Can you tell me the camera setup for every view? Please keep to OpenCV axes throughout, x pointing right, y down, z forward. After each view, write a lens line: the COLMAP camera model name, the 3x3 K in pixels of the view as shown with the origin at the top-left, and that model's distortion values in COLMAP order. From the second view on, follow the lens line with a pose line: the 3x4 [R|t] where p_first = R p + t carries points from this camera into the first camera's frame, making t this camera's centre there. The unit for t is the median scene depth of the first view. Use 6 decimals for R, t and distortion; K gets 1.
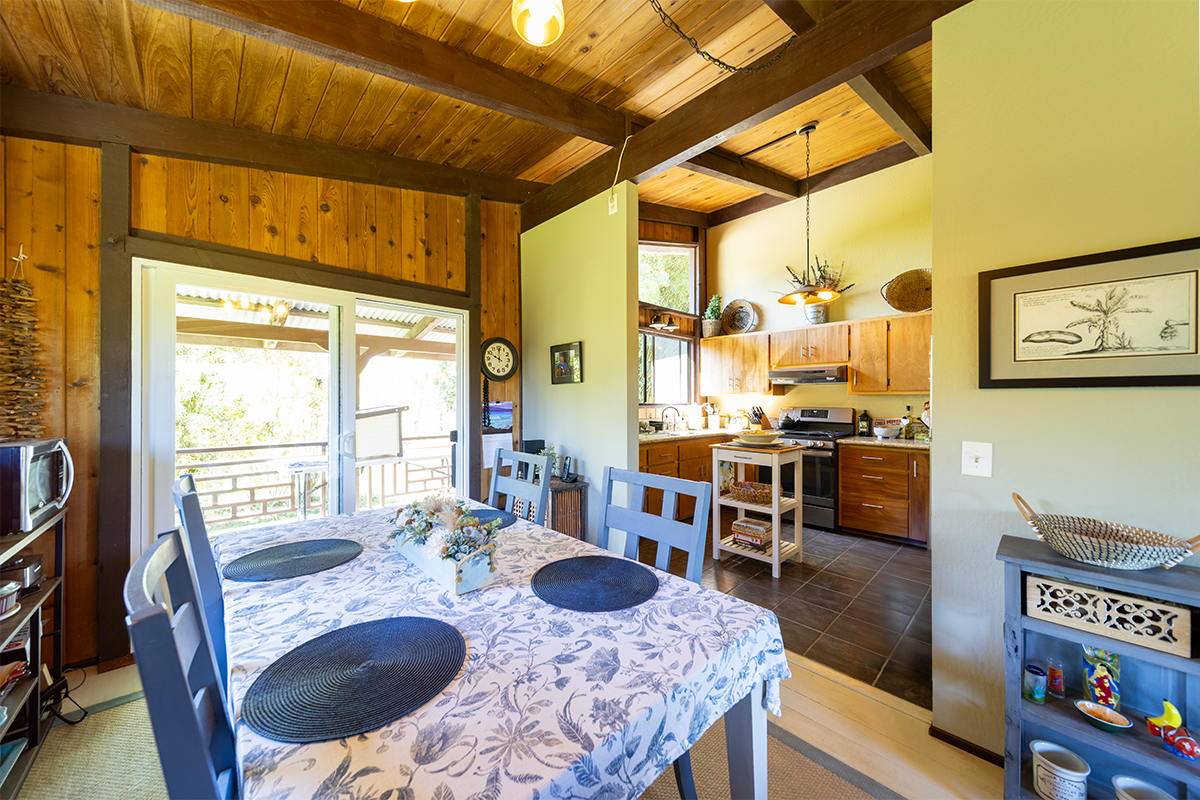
lens RADIAL K [[419.4, 0, 601.8], [0, 419.4, 398.8], [0, 0, 1]] dist [0.000454, -0.000763]
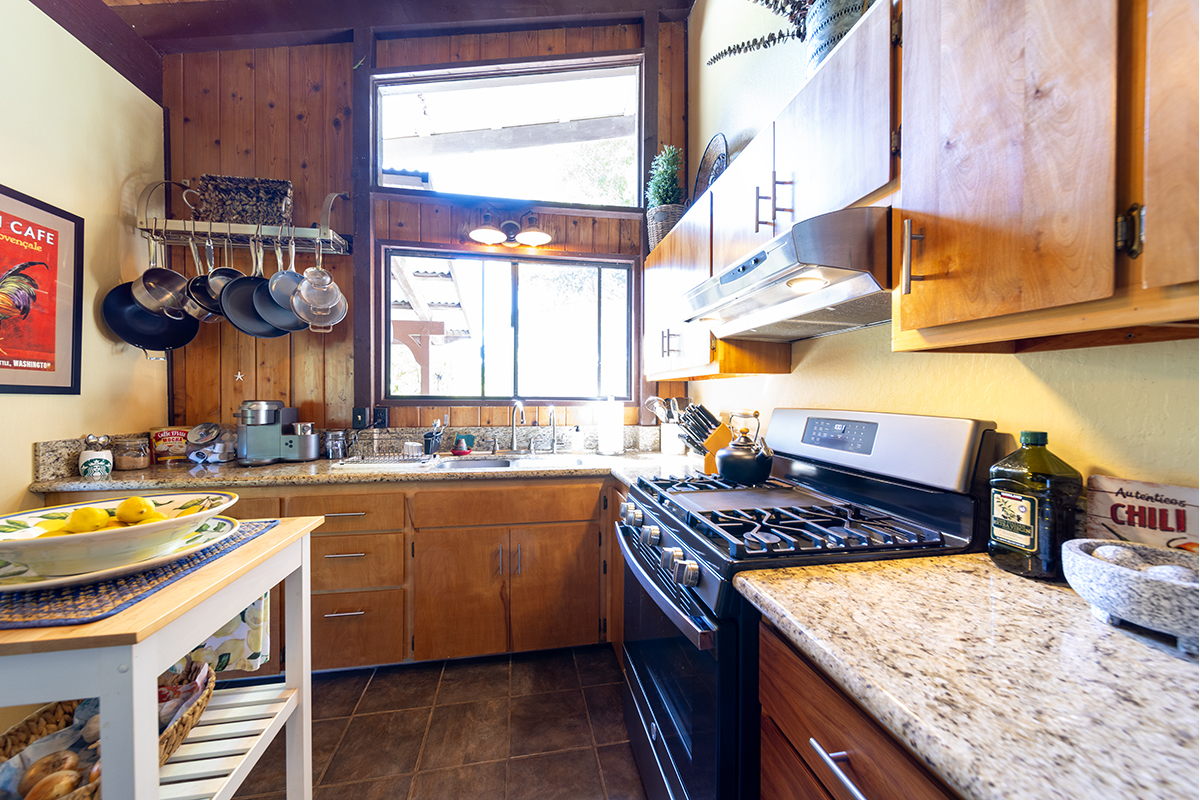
lens RADIAL K [[419.4, 0, 610.0], [0, 419.4, 396.8], [0, 0, 1]] dist [0.000454, -0.000763]
pose [[0.826749, -0.000111, -0.562571, 0.543051], [0.004498, 0.999969, 0.006413, 0.008954], [0.562553, -0.007833, 0.826724, 0.699157]]
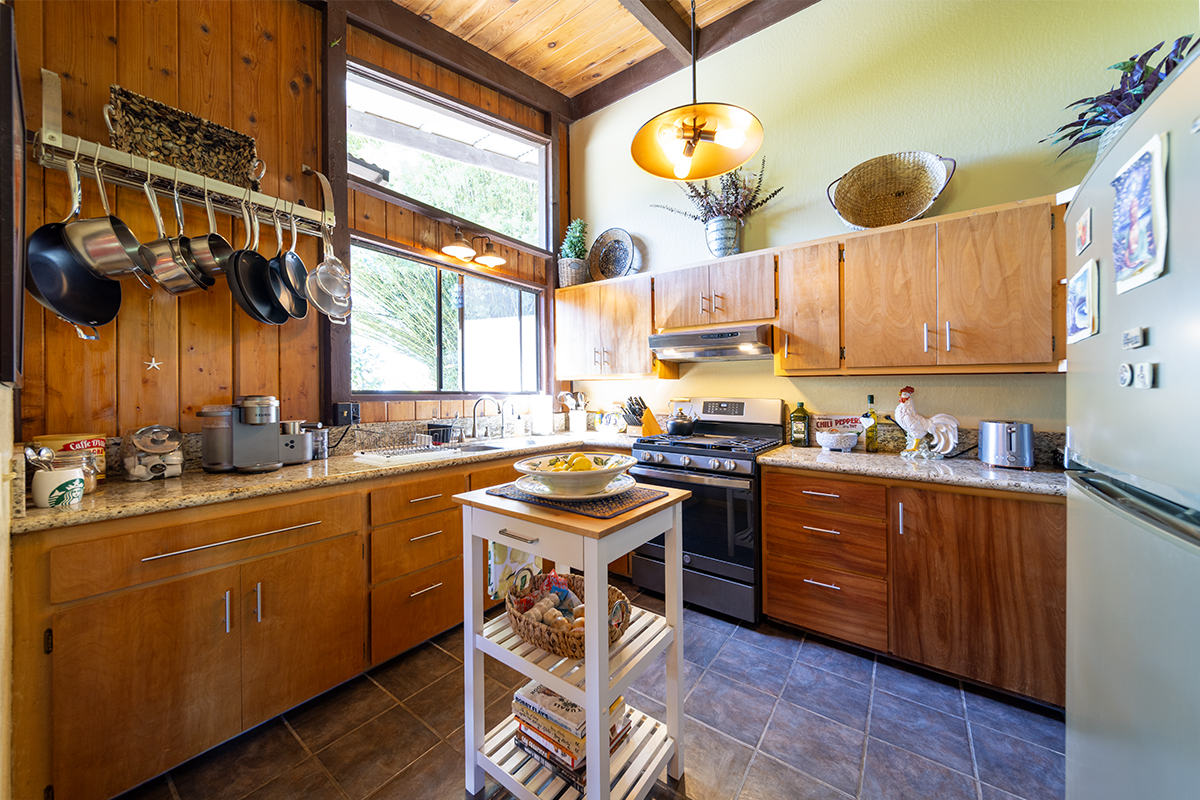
lens RADIAL K [[419.4, 0, 607.9], [0, 419.4, 377.0], [0, 0, 1]] dist [0.000454, -0.000763]
pose [[0.985188, 0.005487, 0.171389, 0.241988], [-0.000546, 0.999583, -0.028860, 0.007944], [-0.171476, 0.028339, 0.984781, 0.435388]]
